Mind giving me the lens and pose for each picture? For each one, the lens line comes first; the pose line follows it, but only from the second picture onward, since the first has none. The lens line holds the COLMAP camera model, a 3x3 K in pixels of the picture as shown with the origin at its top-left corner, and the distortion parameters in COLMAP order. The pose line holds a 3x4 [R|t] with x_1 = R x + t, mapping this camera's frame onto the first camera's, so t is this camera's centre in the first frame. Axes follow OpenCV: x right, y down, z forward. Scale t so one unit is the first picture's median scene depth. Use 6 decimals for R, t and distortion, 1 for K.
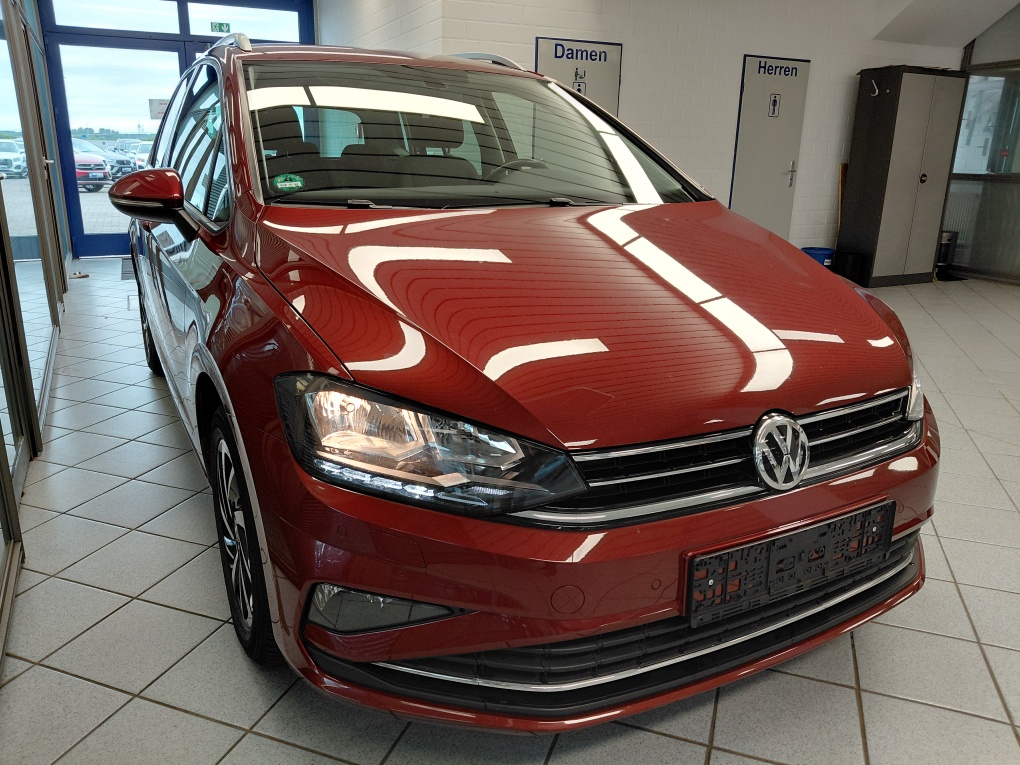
lens RADIAL K [[758.2, 0, 489.7], [0, 758.2, 379.9], [0, 0, 1]] dist [0.173168, -0.440675]
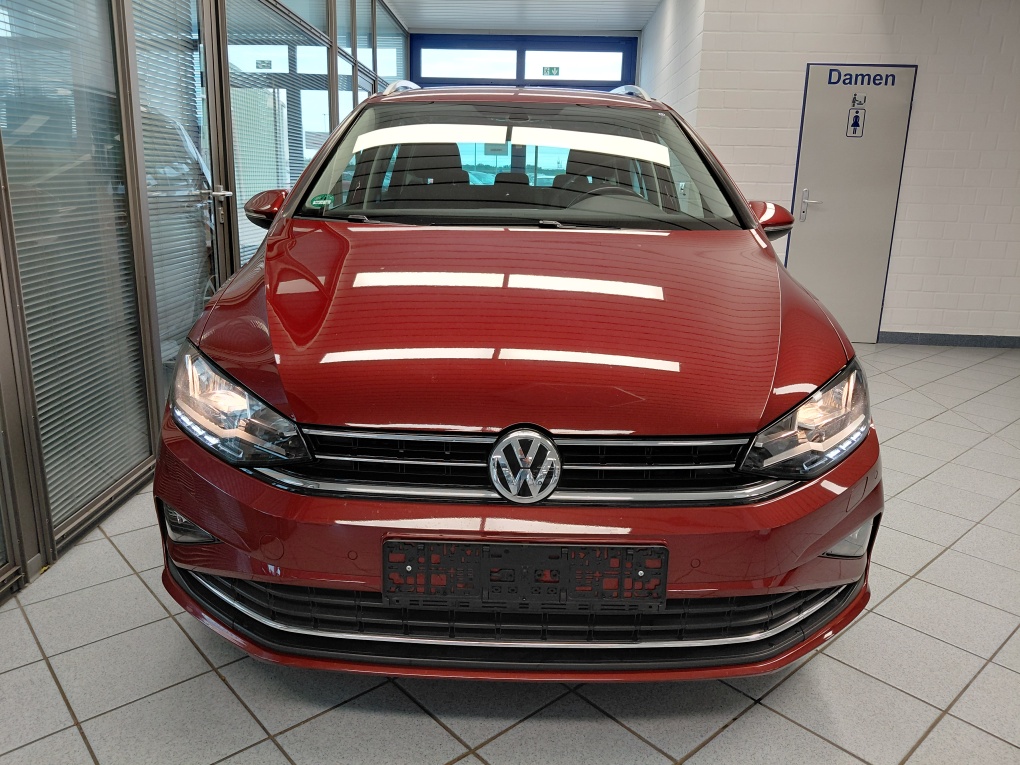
lens RADIAL K [[762.5, 0, 510.0], [0, 762.5, 382.5], [0, 0, 1]] dist [0.089735, -0.153322]
pose [[0.878246, 0.124041, -0.461841, 0.223172], [-0.142992, 0.989705, -0.006102, -0.001593], [0.456330, 0.071398, 0.886942, 0.025895]]
